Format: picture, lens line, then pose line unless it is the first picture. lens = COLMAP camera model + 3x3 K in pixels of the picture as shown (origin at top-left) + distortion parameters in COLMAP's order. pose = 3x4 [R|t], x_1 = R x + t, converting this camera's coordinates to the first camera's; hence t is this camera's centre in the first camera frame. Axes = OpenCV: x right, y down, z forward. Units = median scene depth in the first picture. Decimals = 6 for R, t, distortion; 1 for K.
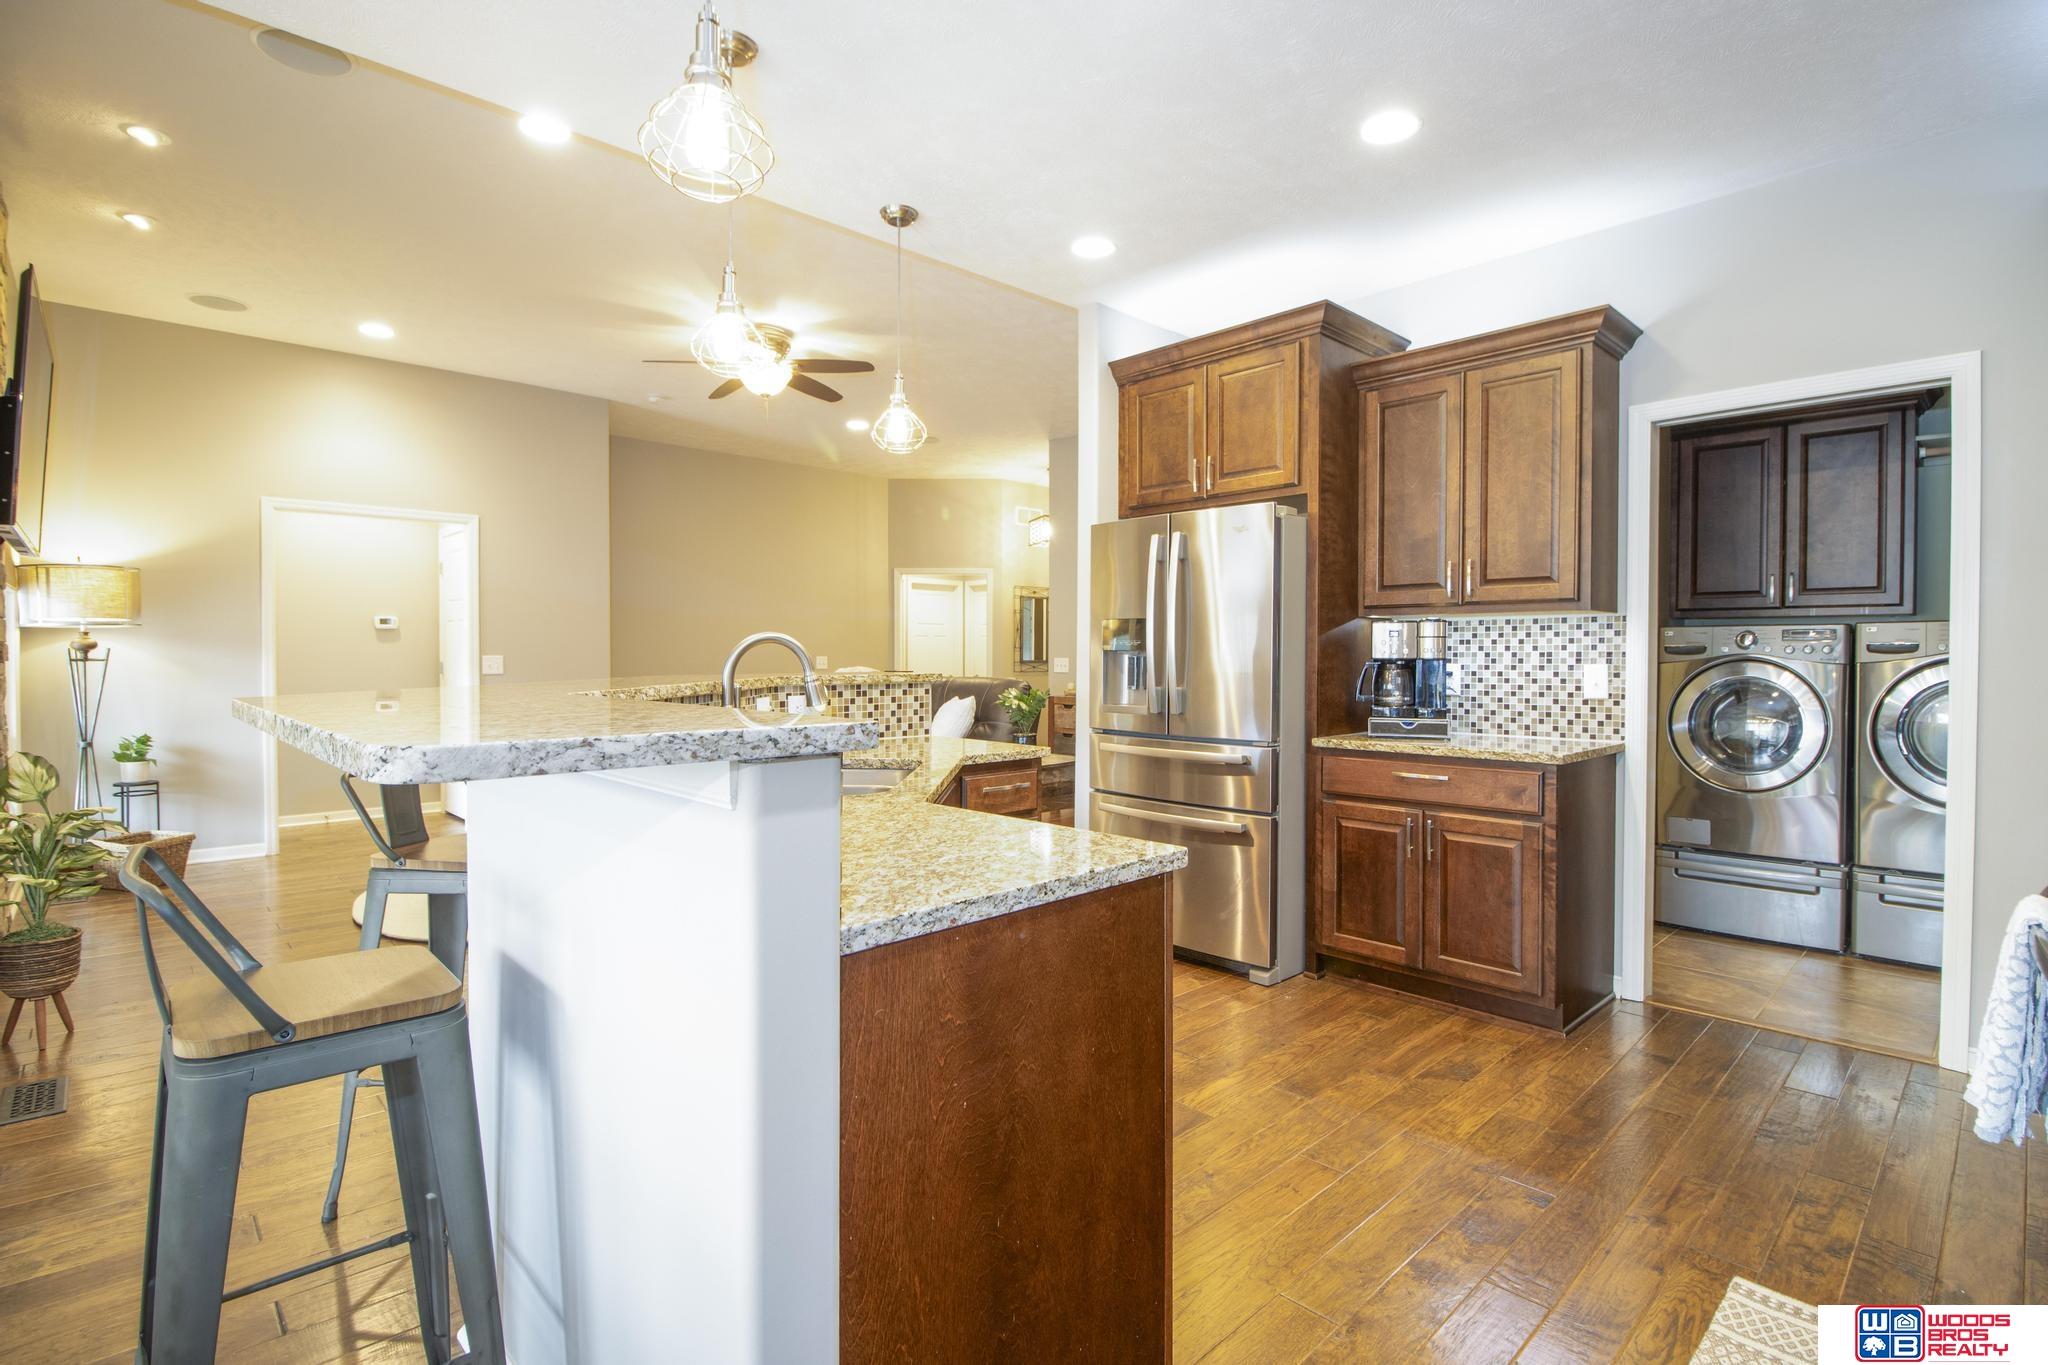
lens RADIAL K [[980.8, 0, 1056.4], [0, 980.8, 675.0], [0, 0, 1]] dist [0.003410, -0.000090]
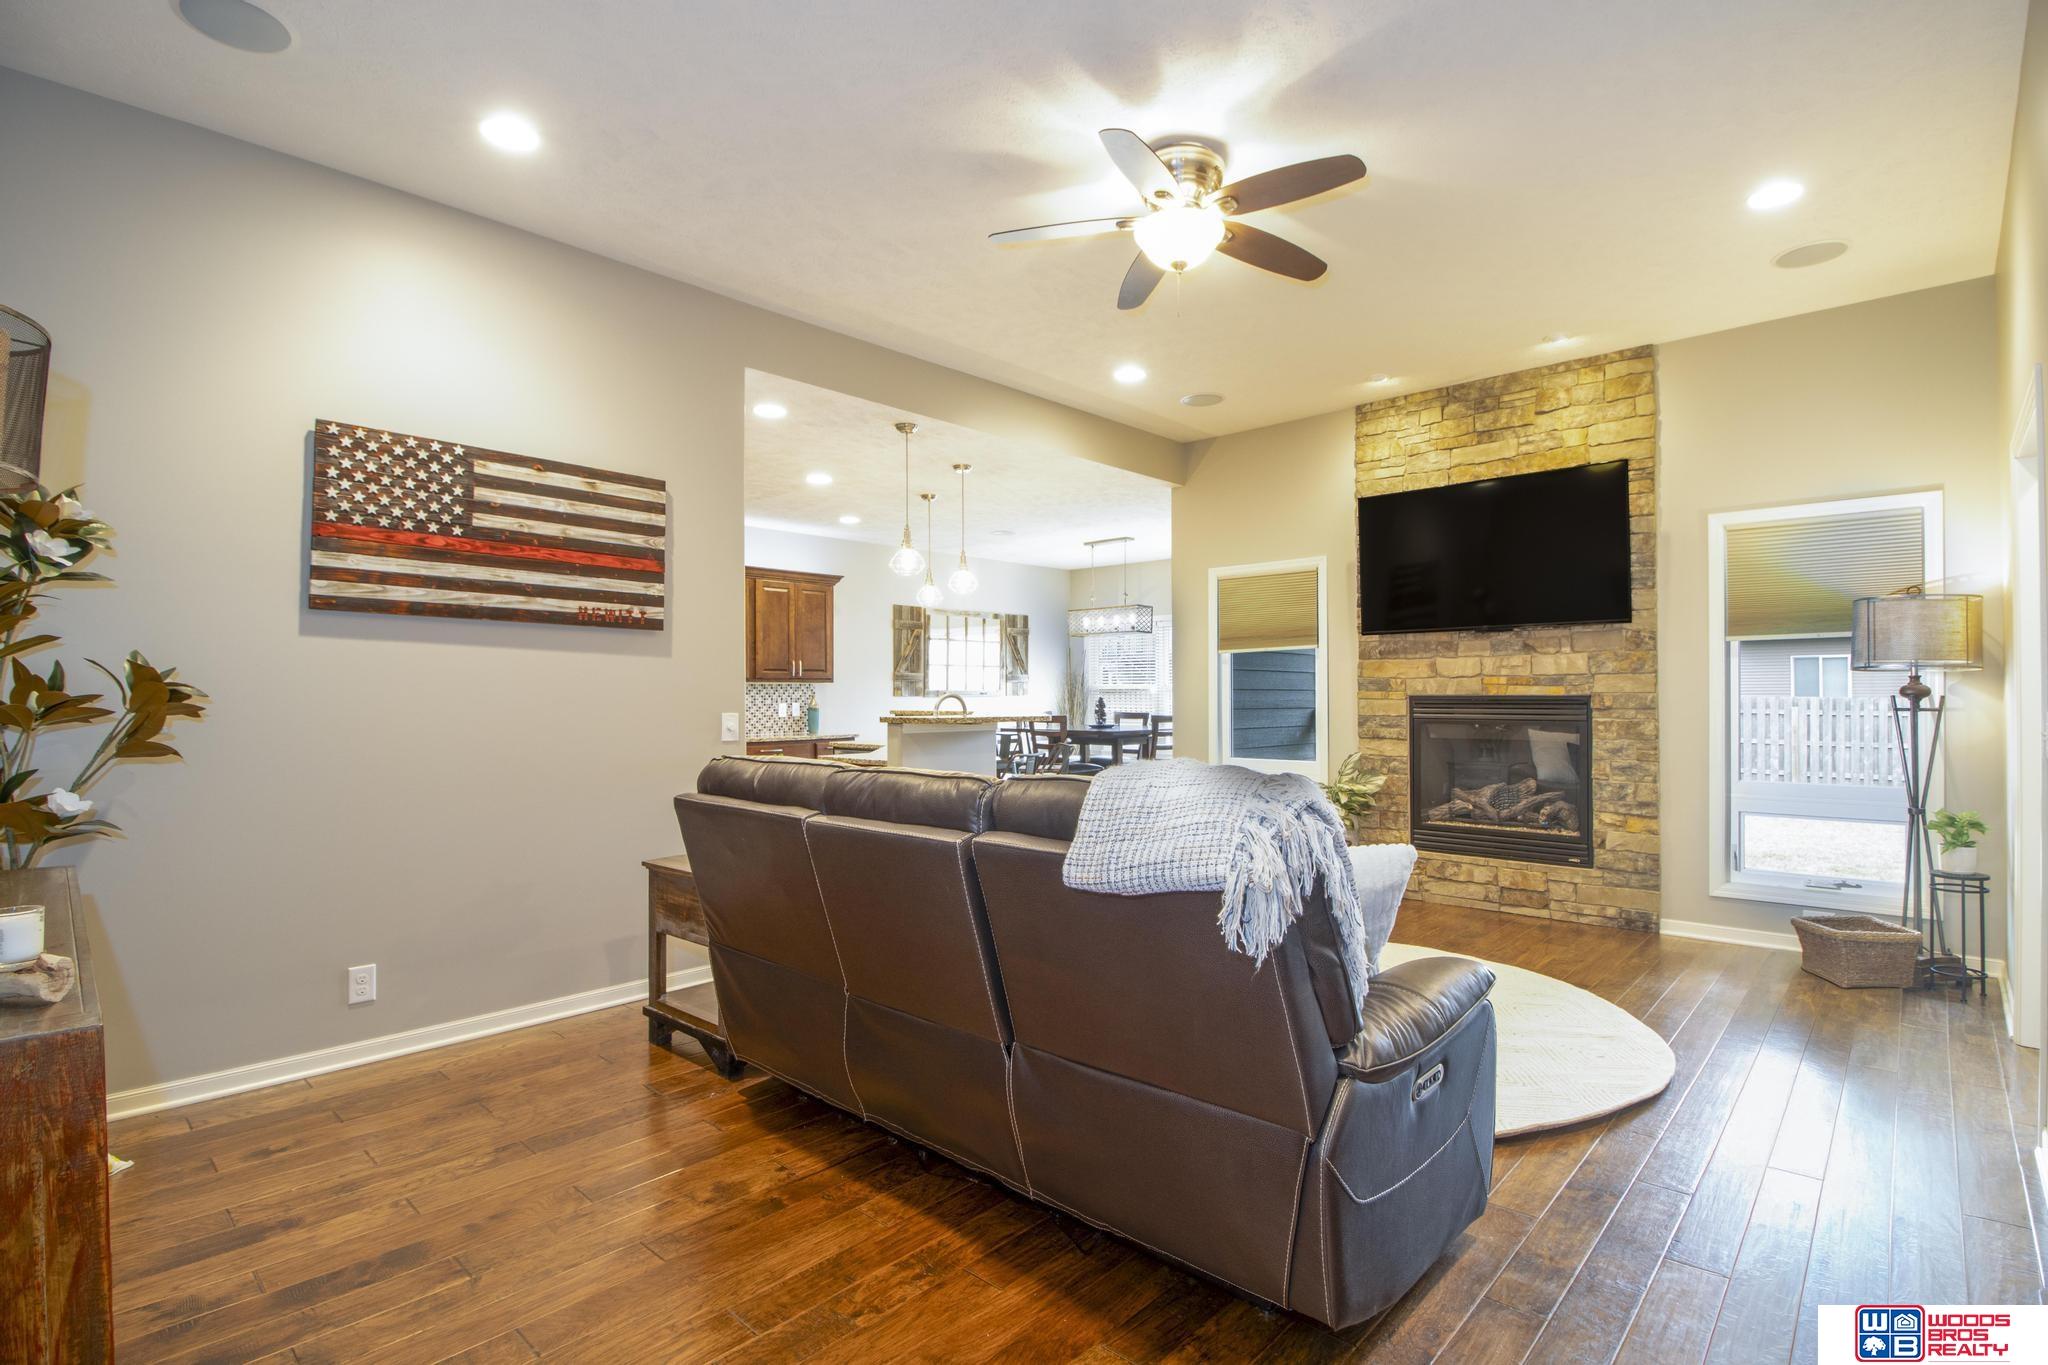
lens RADIAL K [[979.8, 0, 1063.5], [0, 979.8, 677.9], [0, 0, 1]] dist [-0.002848, -0.000815]
pose [[-0.996600, 0.000493, -0.082394, -0.267230], [0.000444, 1.000000, 0.000606, -0.060795], [0.082394, 0.000567, -0.996600, 2.492634]]
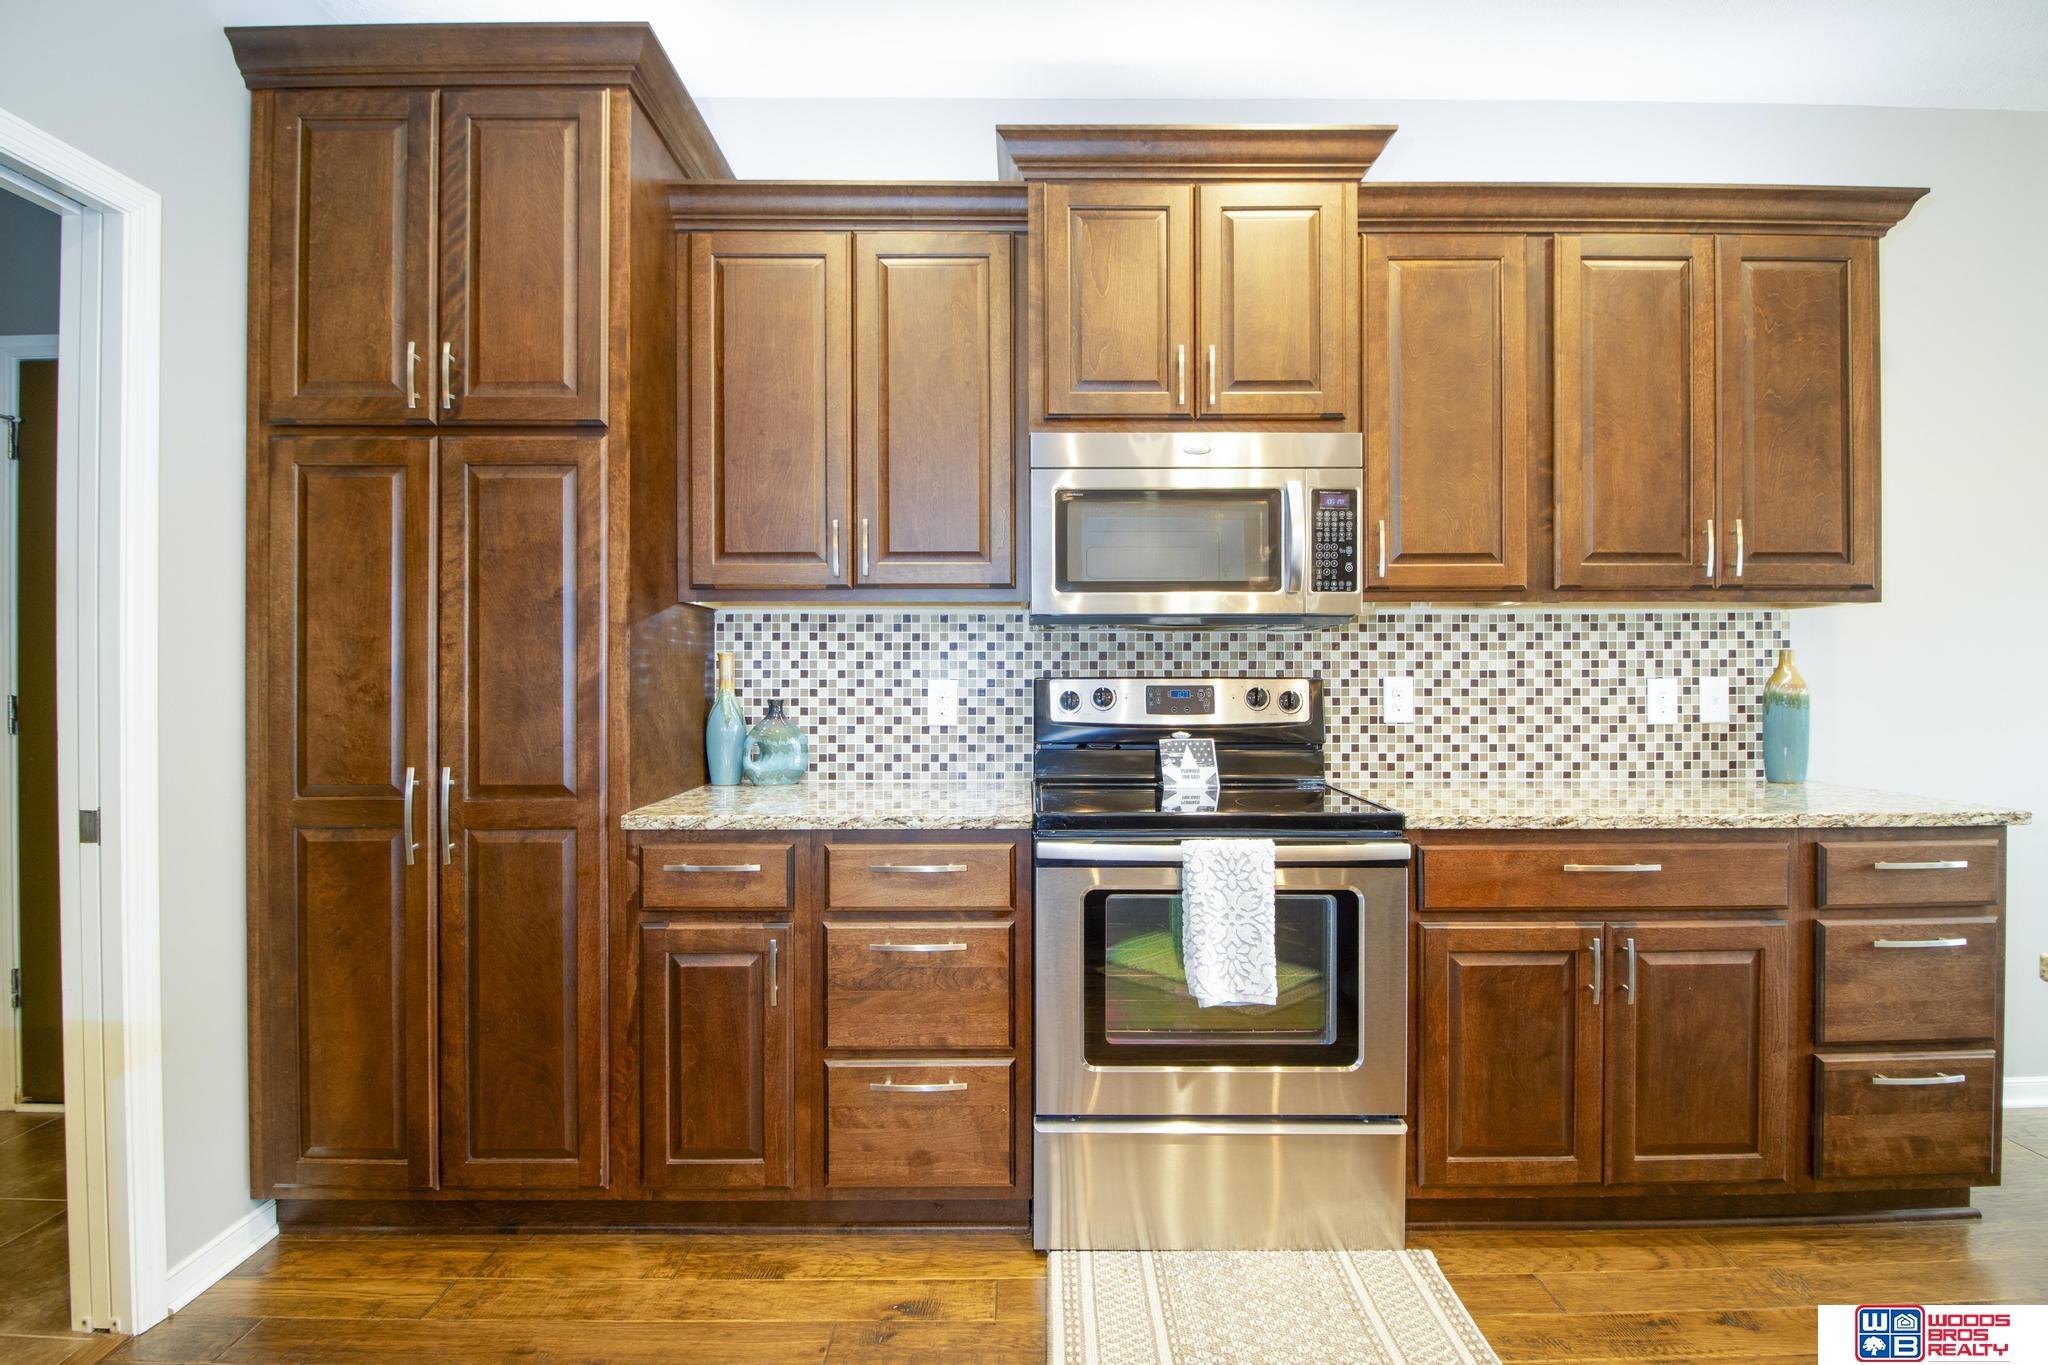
lens RADIAL K [[994.6, 0, 1024.0], [0, 994.6, 682.5], [0, 0, 1]] dist [-0.006618, -0.000876]
pose [[-0.721807, -0.008193, 0.692046, 0.065619], [0.011382, 0.999654, 0.023707, -0.015367], [-0.692000, 0.024989, -0.721464, 0.843554]]
